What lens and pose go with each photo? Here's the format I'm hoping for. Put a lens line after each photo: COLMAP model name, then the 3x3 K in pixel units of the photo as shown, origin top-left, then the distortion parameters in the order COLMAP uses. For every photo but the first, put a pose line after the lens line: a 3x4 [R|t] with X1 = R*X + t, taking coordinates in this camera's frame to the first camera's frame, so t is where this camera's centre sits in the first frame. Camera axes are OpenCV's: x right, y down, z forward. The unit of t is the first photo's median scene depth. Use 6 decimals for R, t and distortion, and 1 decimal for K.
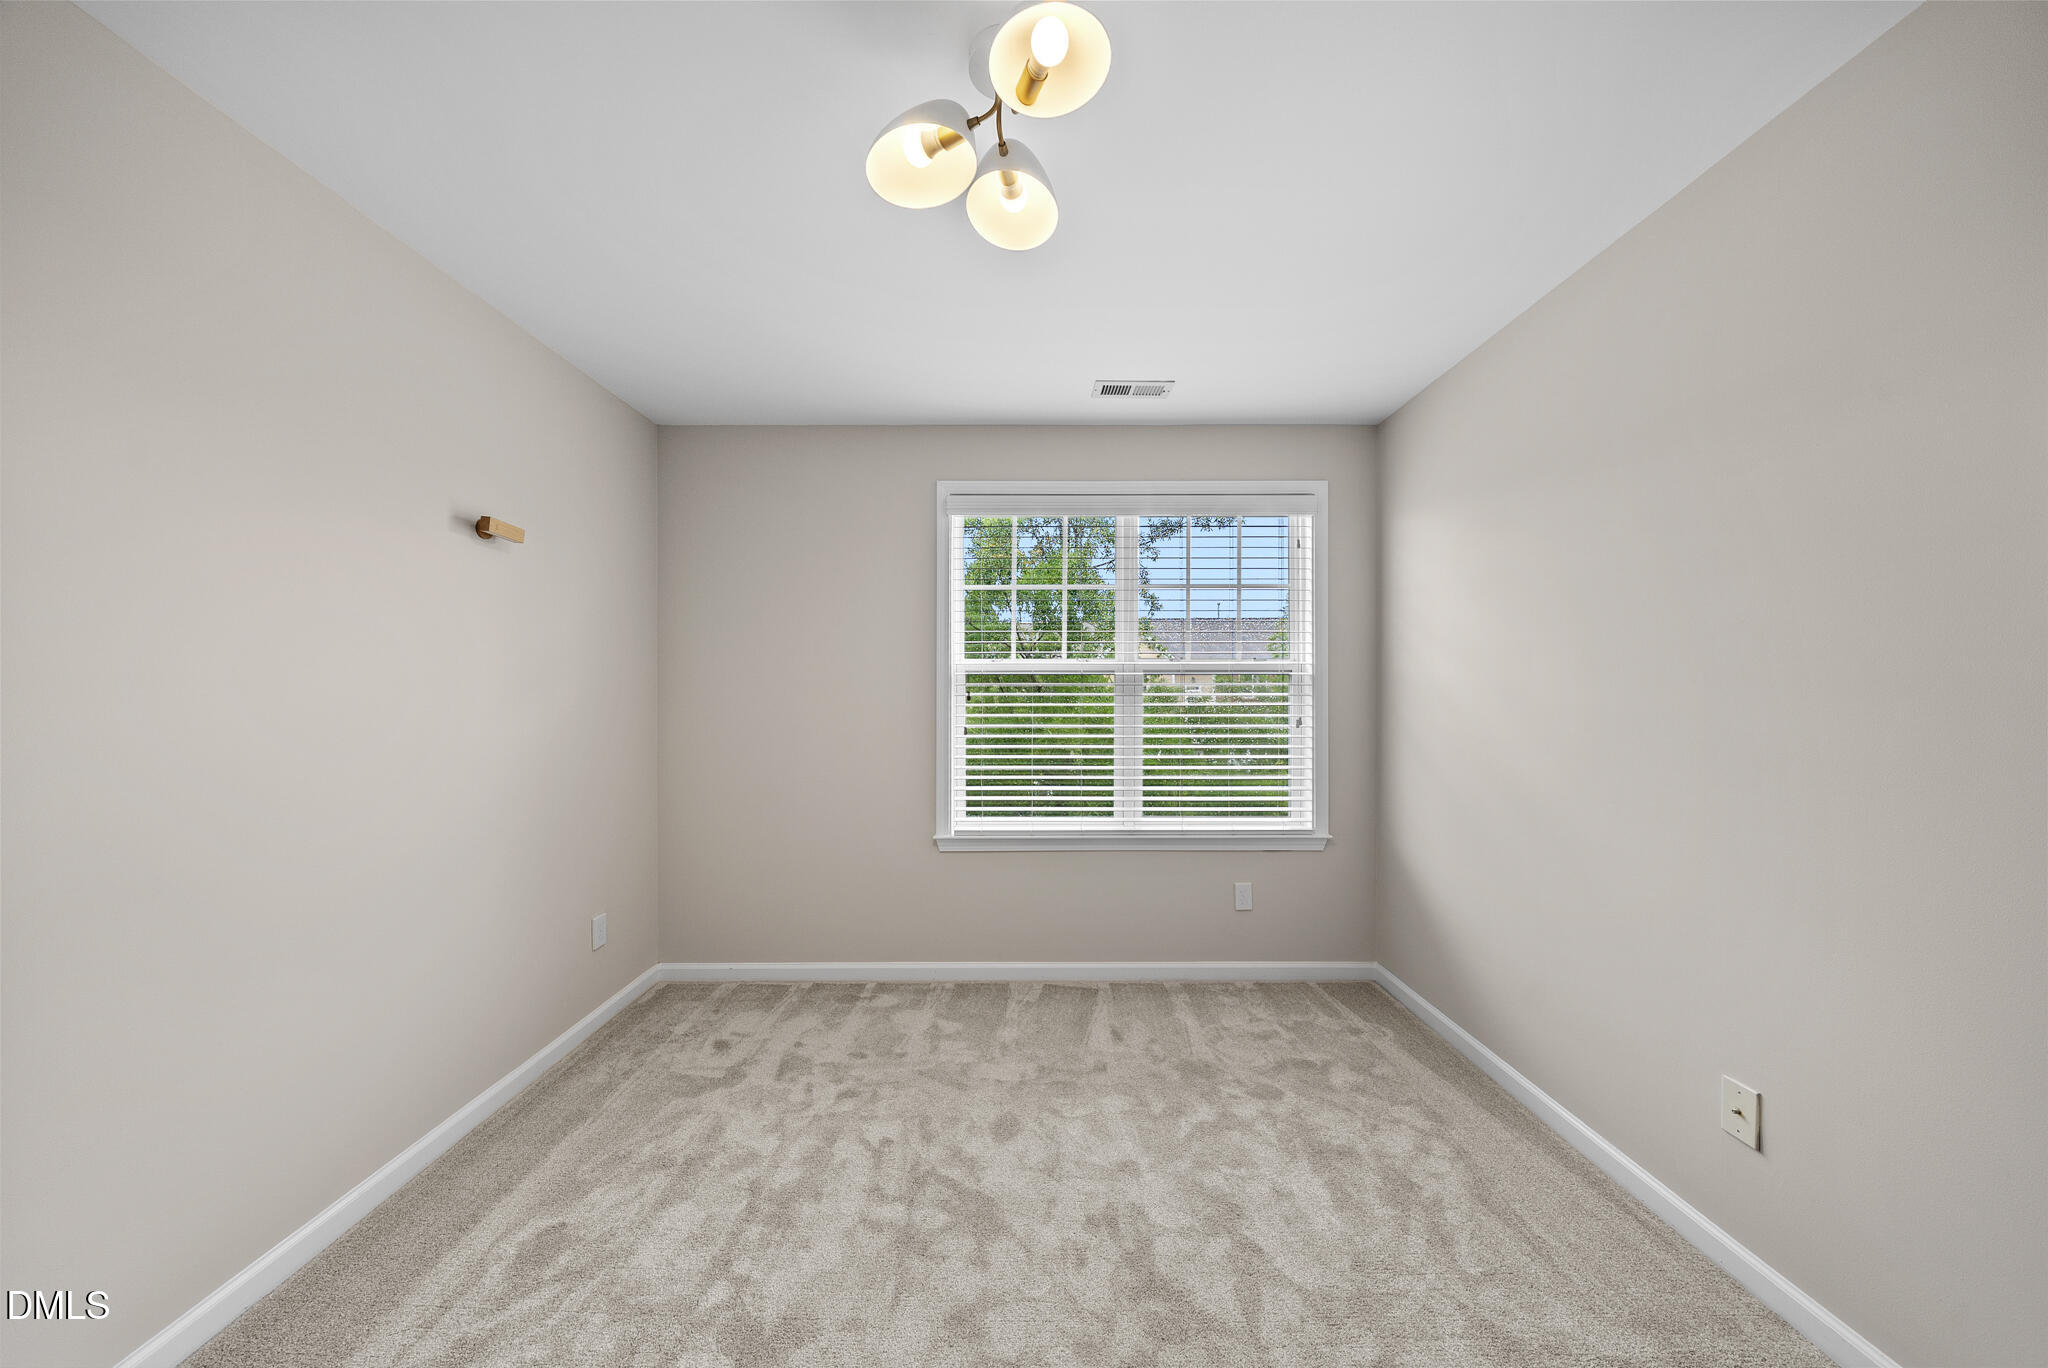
lens RADIAL K [[704.2, 0, 1033.5], [0, 704.2, 692.3], [0, 0, 1]] dist [-0.008408, 0.000094]
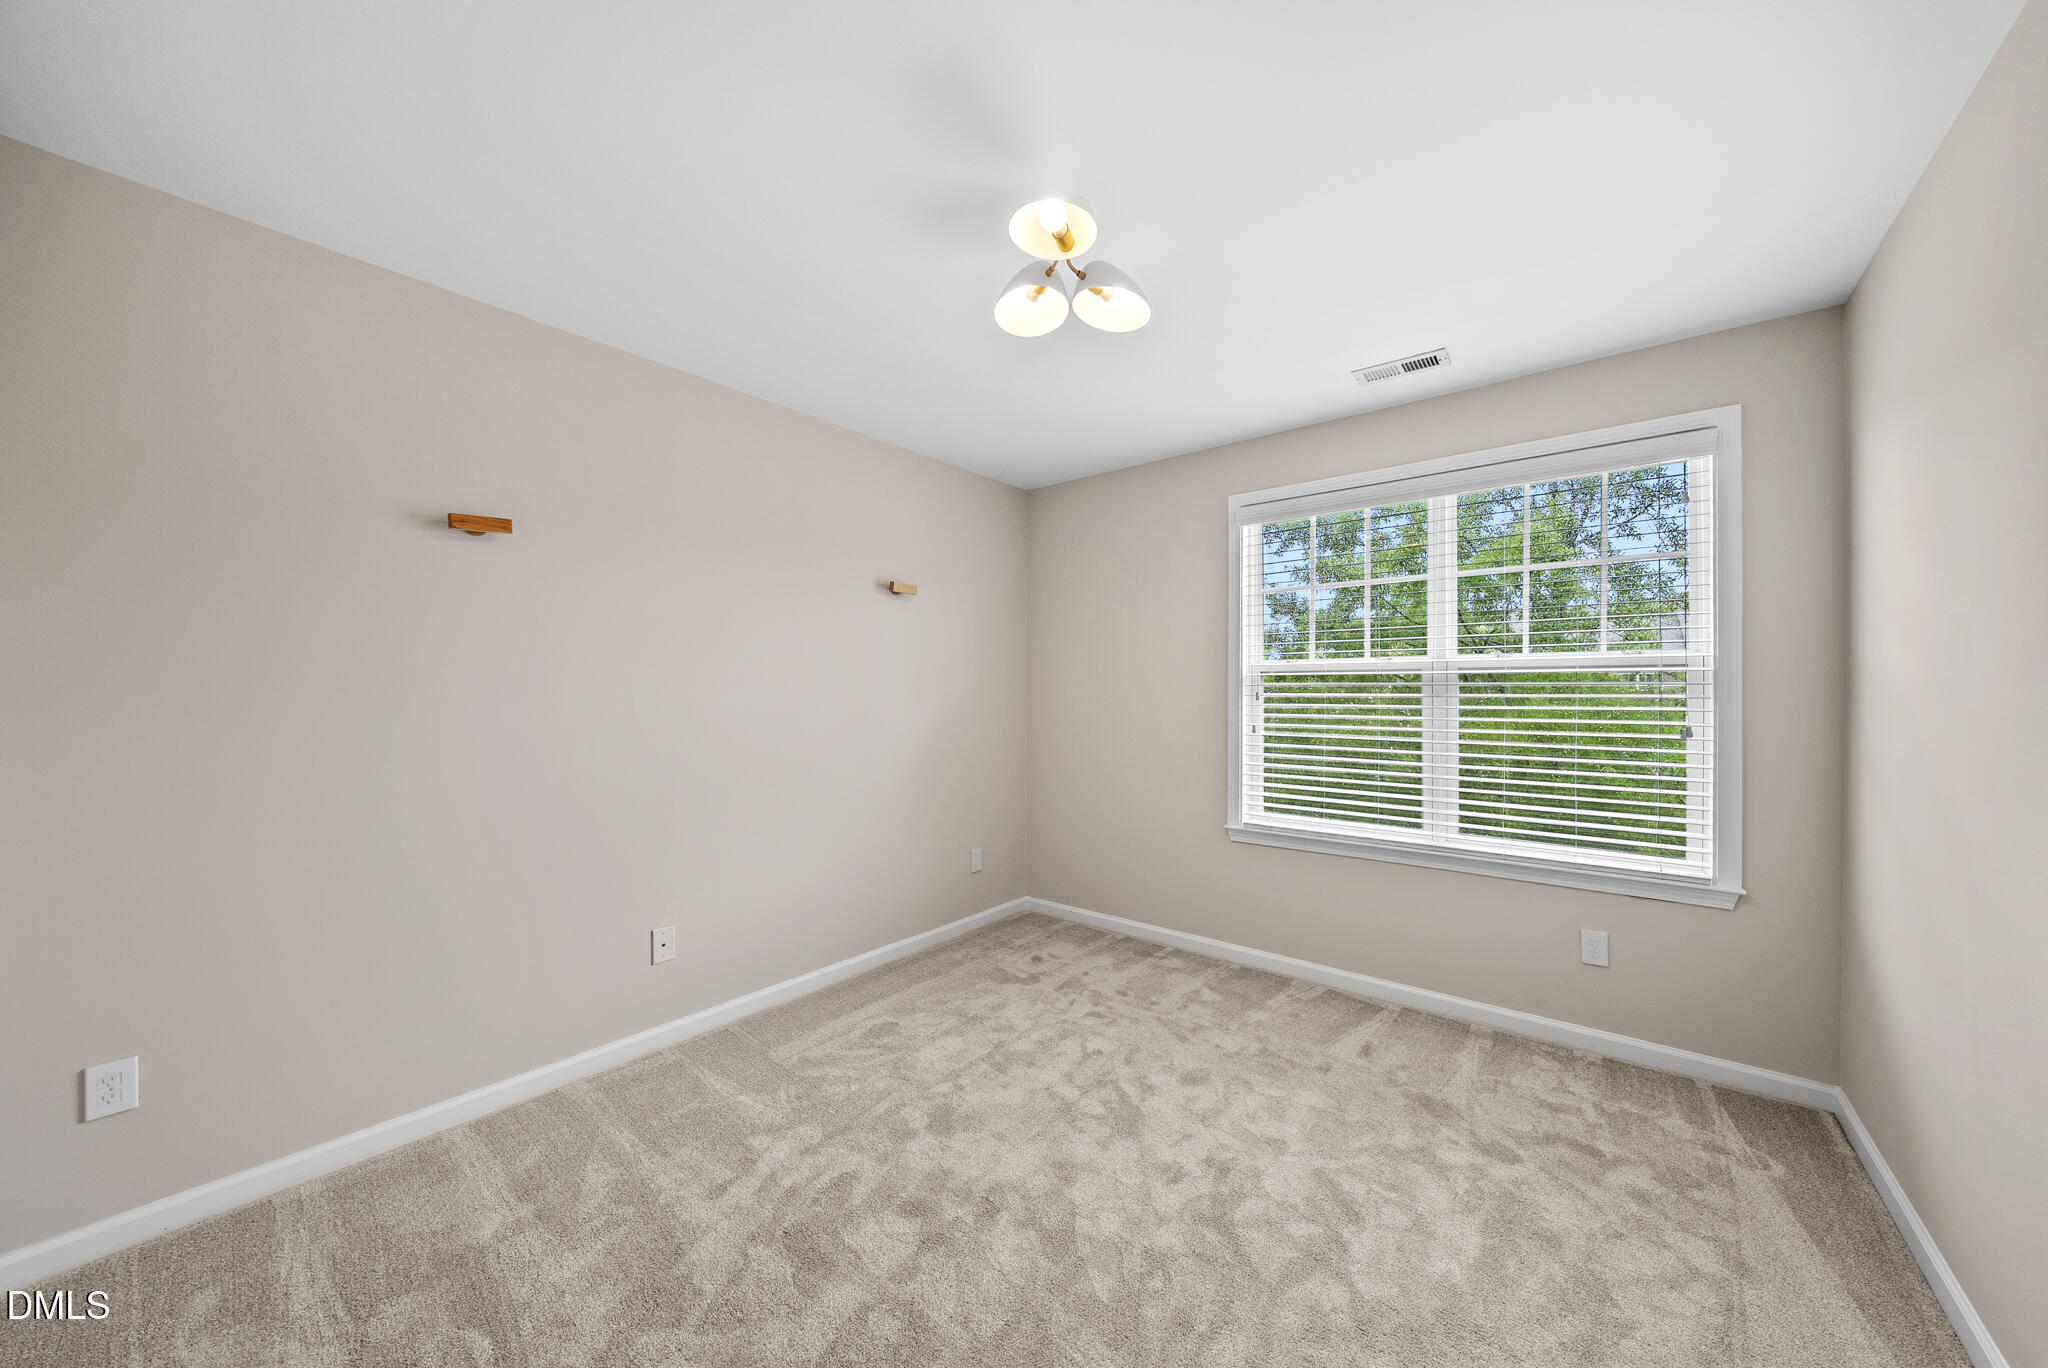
lens RADIAL K [[704.2, 0, 1020.5], [0, 704.2, 689.8], [0, 0, 1]] dist [-0.008408, 0.000094]
pose [[0.771039, 0.000454, -0.636788, 0.355285], [-0.003350, 0.999989, -0.003344, 0.001108], [0.636779, 0.004712, 0.771032, -0.040072]]
